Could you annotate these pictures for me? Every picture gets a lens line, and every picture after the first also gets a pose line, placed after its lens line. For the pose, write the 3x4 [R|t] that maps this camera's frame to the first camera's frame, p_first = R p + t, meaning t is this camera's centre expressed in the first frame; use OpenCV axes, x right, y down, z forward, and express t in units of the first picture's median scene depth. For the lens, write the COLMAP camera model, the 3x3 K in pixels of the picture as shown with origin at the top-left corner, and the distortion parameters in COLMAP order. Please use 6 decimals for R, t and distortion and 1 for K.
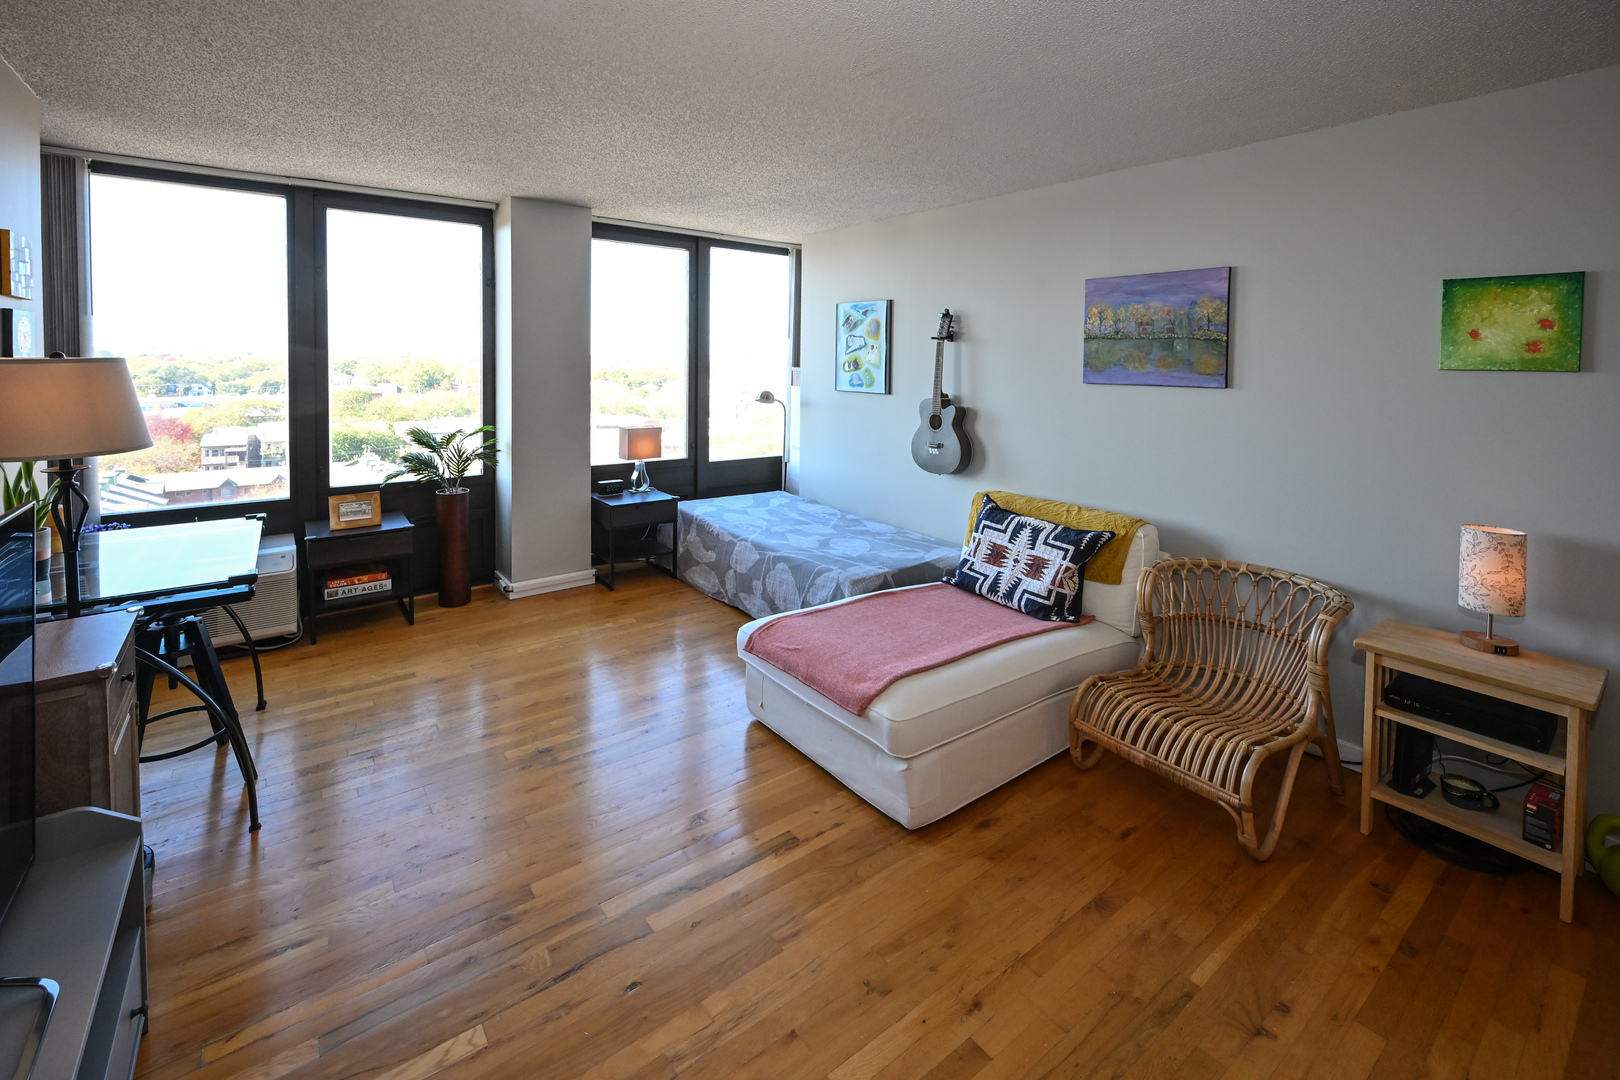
lens RADIAL K [[698.0, 0, 801.6], [0, 698.0, 514.3], [0, 0, 1]] dist [-0.001540, -0.000273]
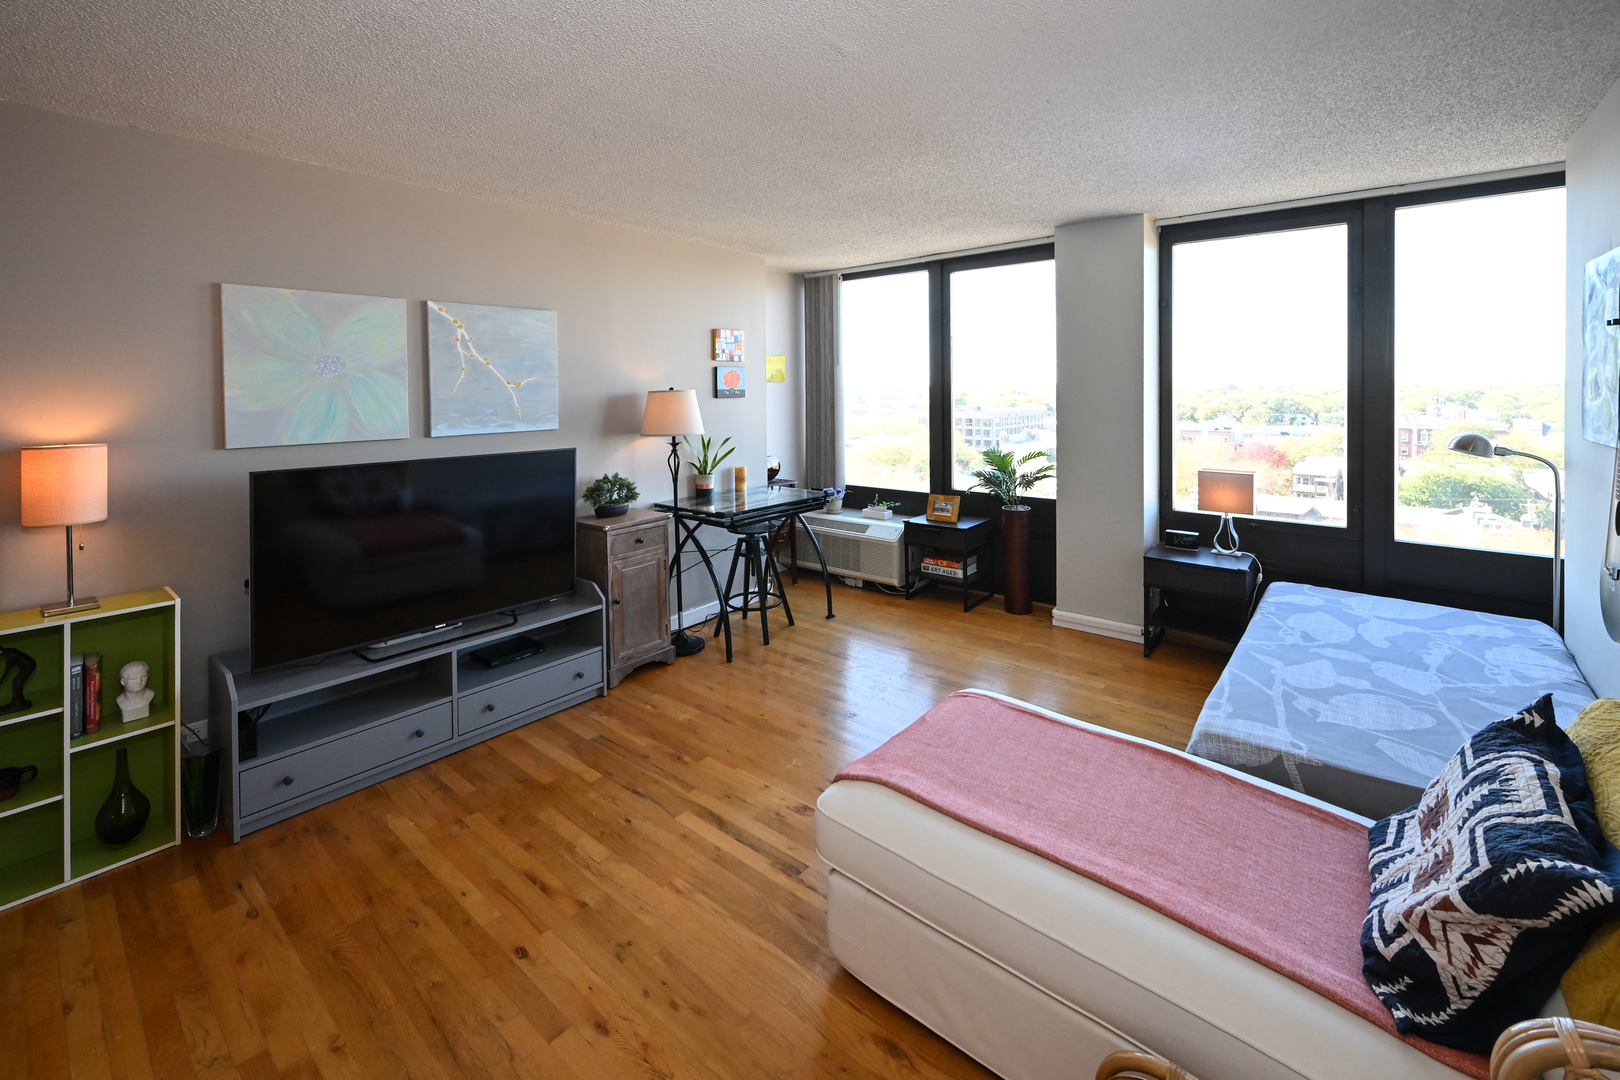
lens RADIAL K [[689.2, 0, 759.3], [0, 689.2, 533.3], [0, 0, 1]] dist [-0.001641, -0.000083]
pose [[0.183205, 0.188775, -0.964780, 0.558270], [-0.203384, 0.967436, 0.150673, -0.088484], [0.961806, 0.168616, 0.215632, 0.445718]]
